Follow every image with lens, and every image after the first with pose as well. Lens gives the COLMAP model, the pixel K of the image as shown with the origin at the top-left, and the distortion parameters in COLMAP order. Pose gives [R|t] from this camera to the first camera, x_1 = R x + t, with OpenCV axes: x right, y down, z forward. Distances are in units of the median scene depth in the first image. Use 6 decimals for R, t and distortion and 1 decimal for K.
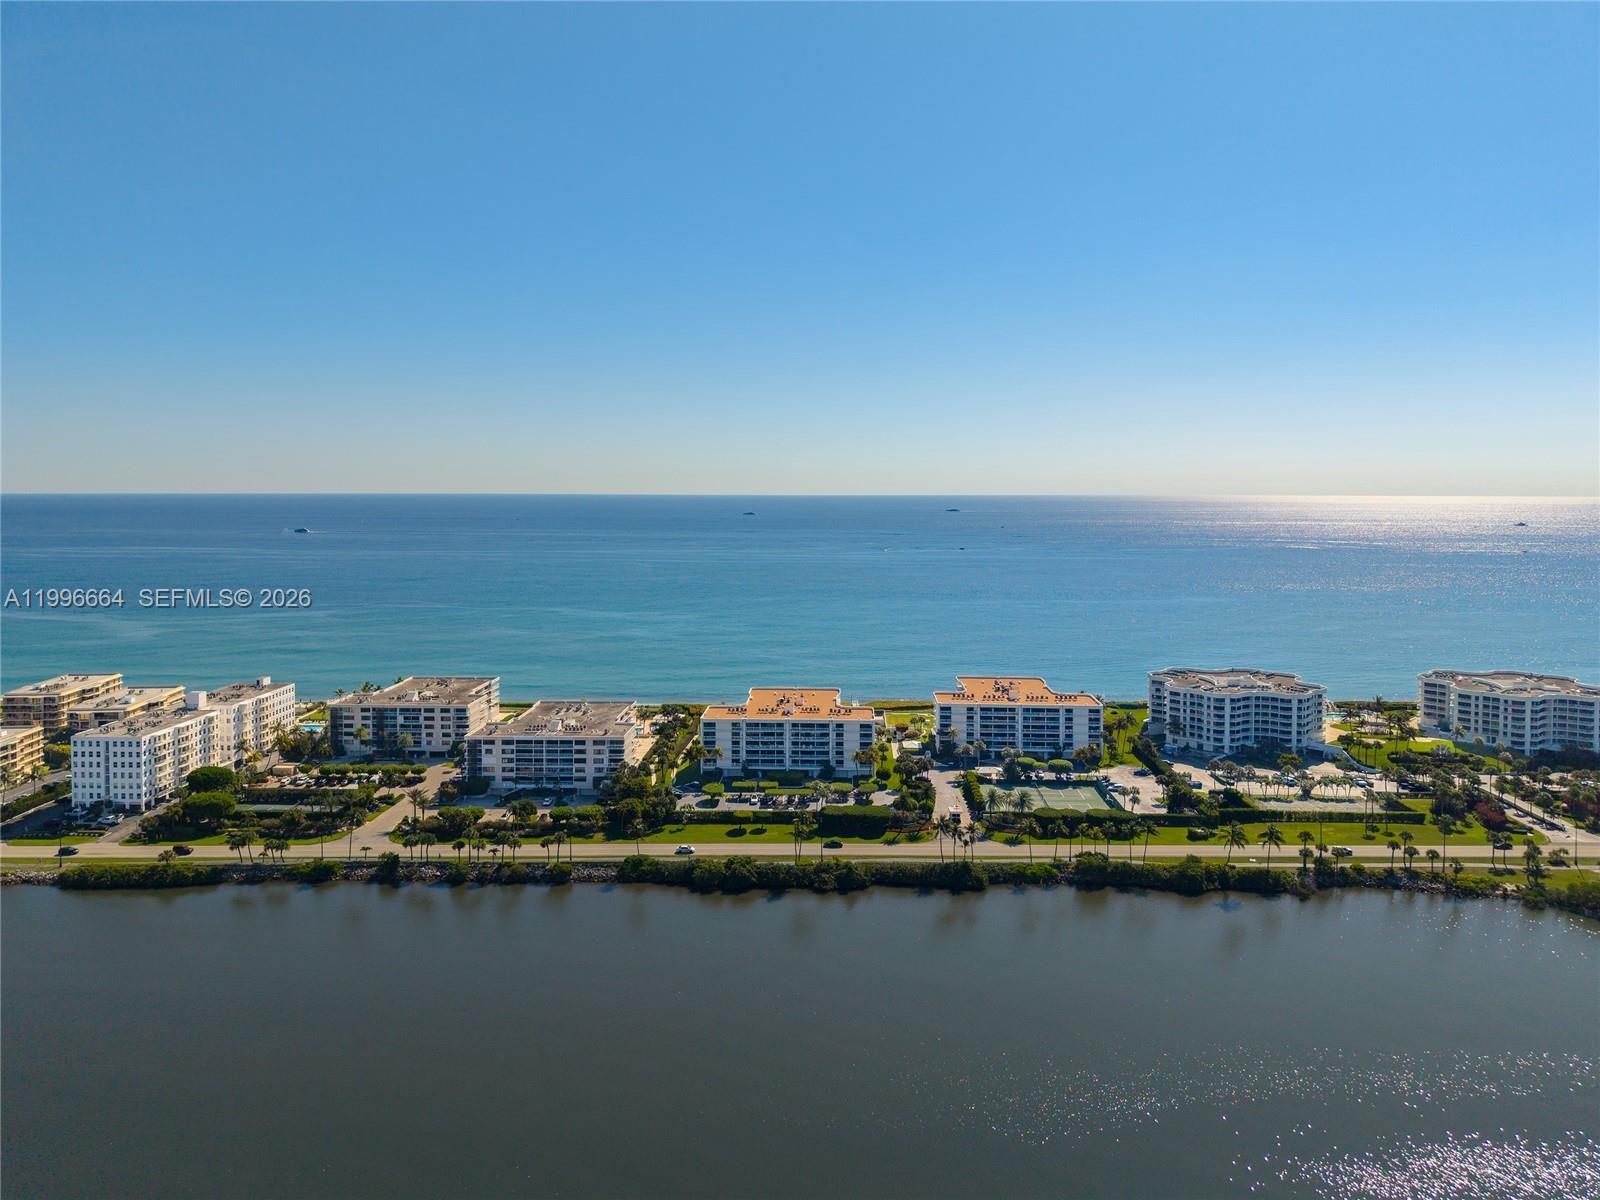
lens RADIAL K [[1085.8, 0, 807.3], [0, 1085.8, 596.0], [0, 0, 1]] dist [0.023501, -0.025656]
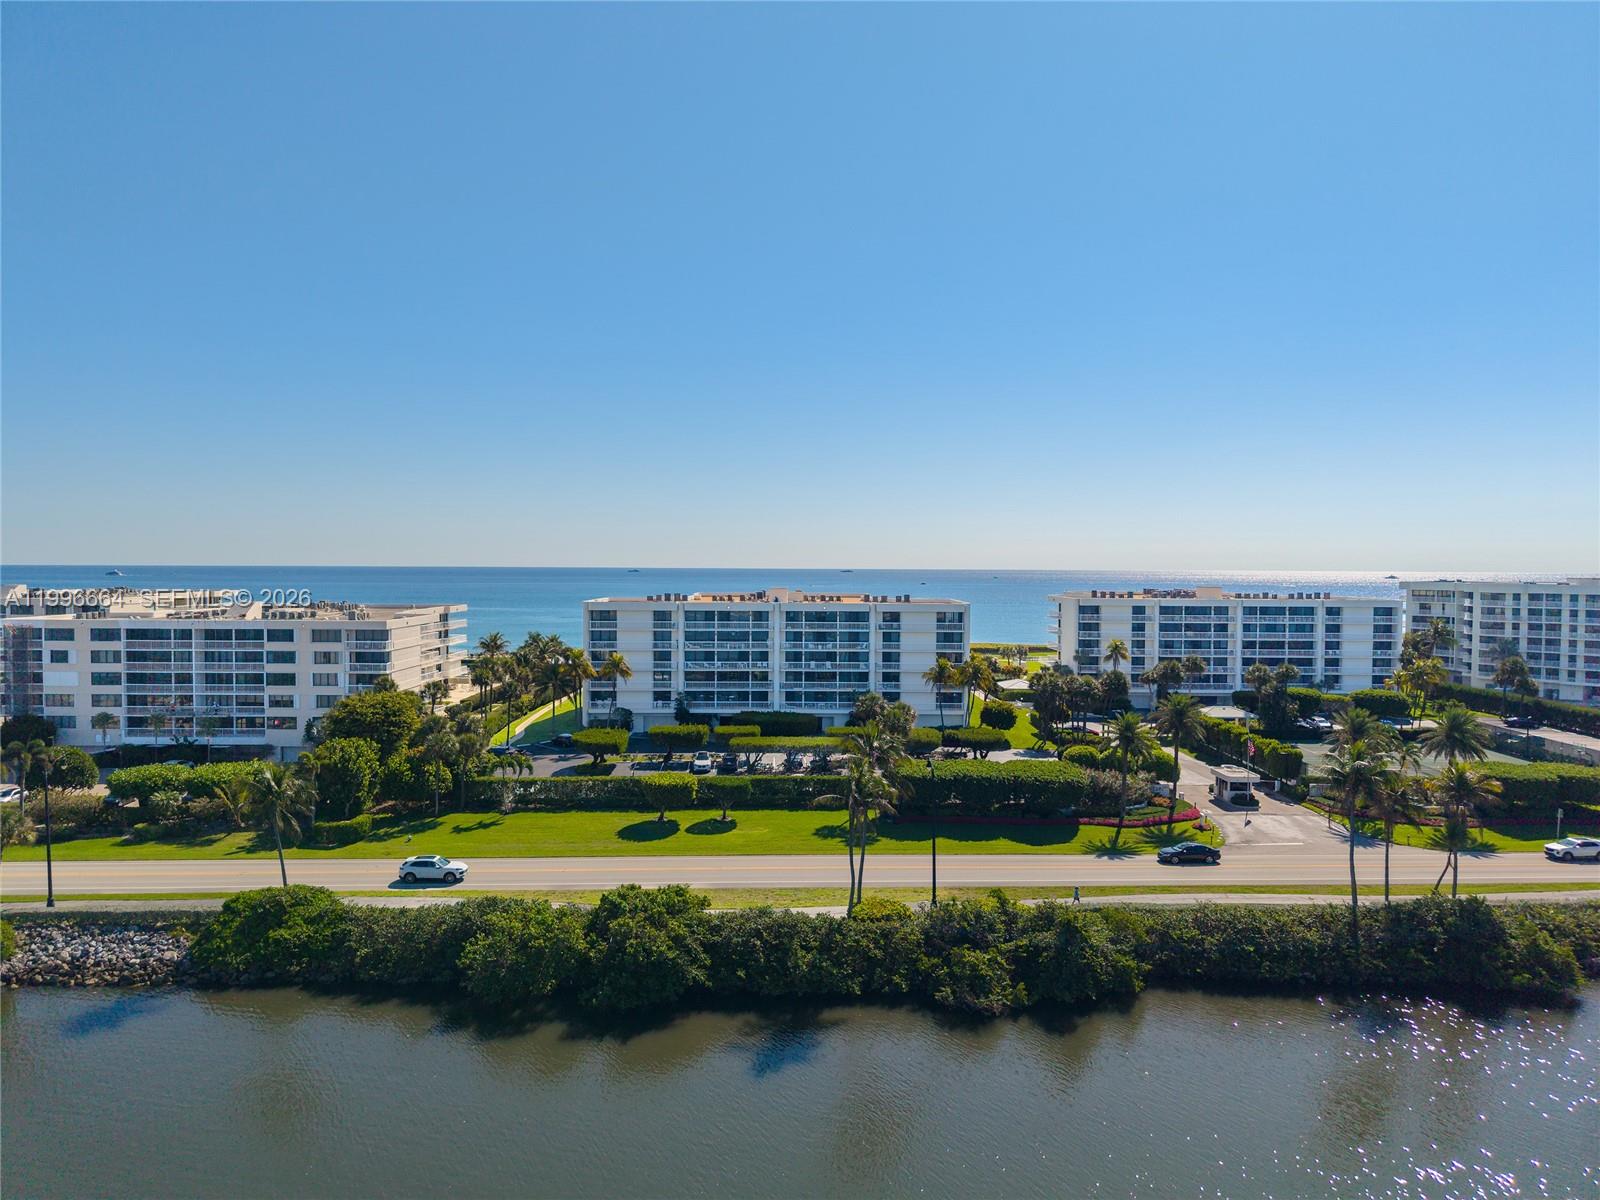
lens RADIAL K [[1085.8, 0, 788.5], [0, 1085.8, 645.6], [0, 0, 1]] dist [0.023501, -0.025656]
pose [[0.999648, -0.004202, 0.026190, -0.026397], [0.004628, 0.999858, -0.016218, 0.146319], [-0.026118, 0.016333, 0.999525, 0.578716]]
